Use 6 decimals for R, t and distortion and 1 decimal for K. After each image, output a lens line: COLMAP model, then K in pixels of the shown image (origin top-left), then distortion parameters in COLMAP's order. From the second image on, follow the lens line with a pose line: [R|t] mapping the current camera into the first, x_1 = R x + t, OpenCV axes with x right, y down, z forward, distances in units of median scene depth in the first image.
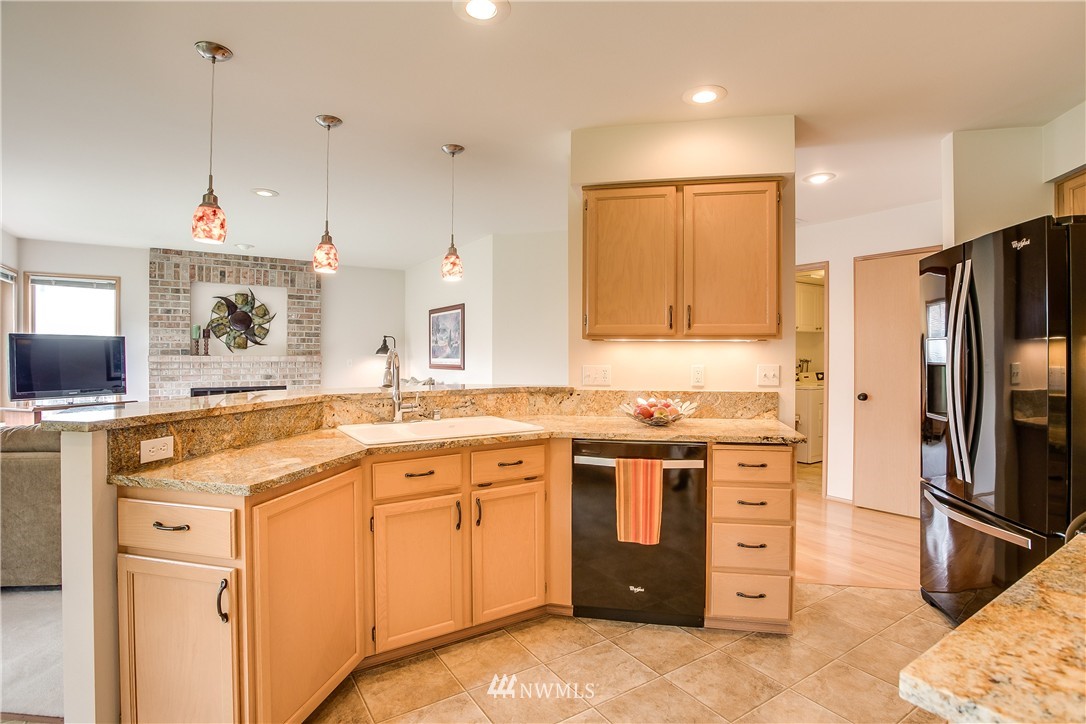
lens RADIAL K [[524.3, 0, 532.6], [0, 524.3, 355.6], [0, 0, 1]] dist [-0.035844, 0.008516]
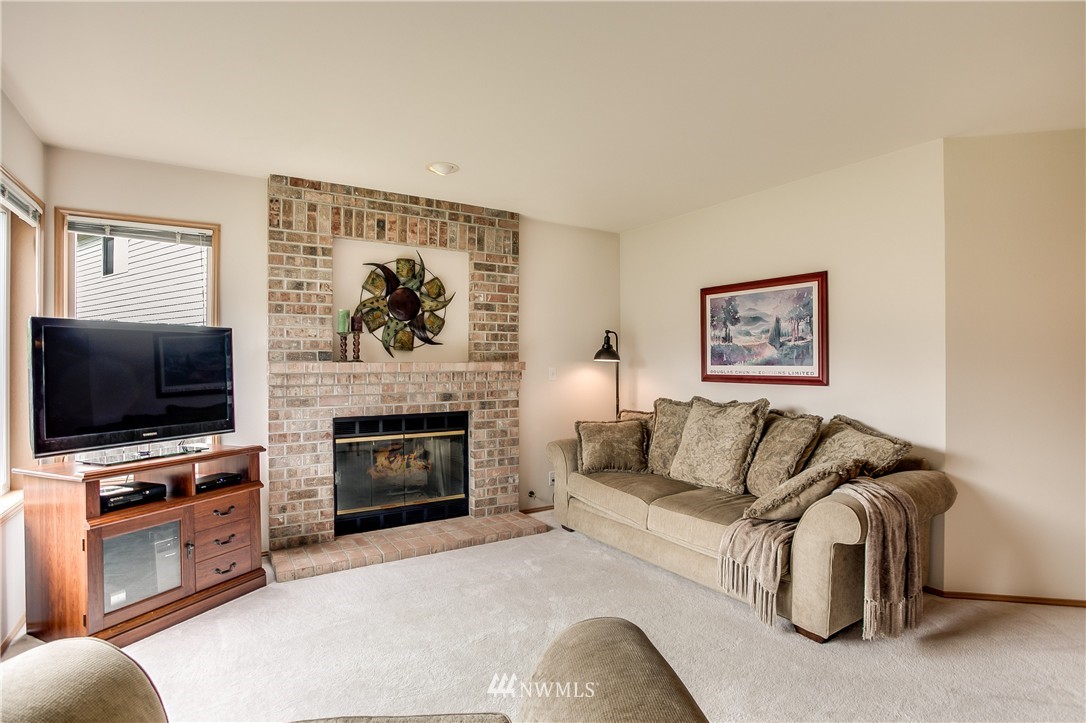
lens RADIAL K [[524.3, 0, 521.2], [0, 524.3, 356.4], [0, 0, 1]] dist [-0.035844, 0.008516]
pose [[0.999964, -0.002538, -0.008085, -0.434174], [0.002475, 0.999967, -0.007779, -0.001268], [0.008104, 0.007759, 0.999937, 0.402849]]
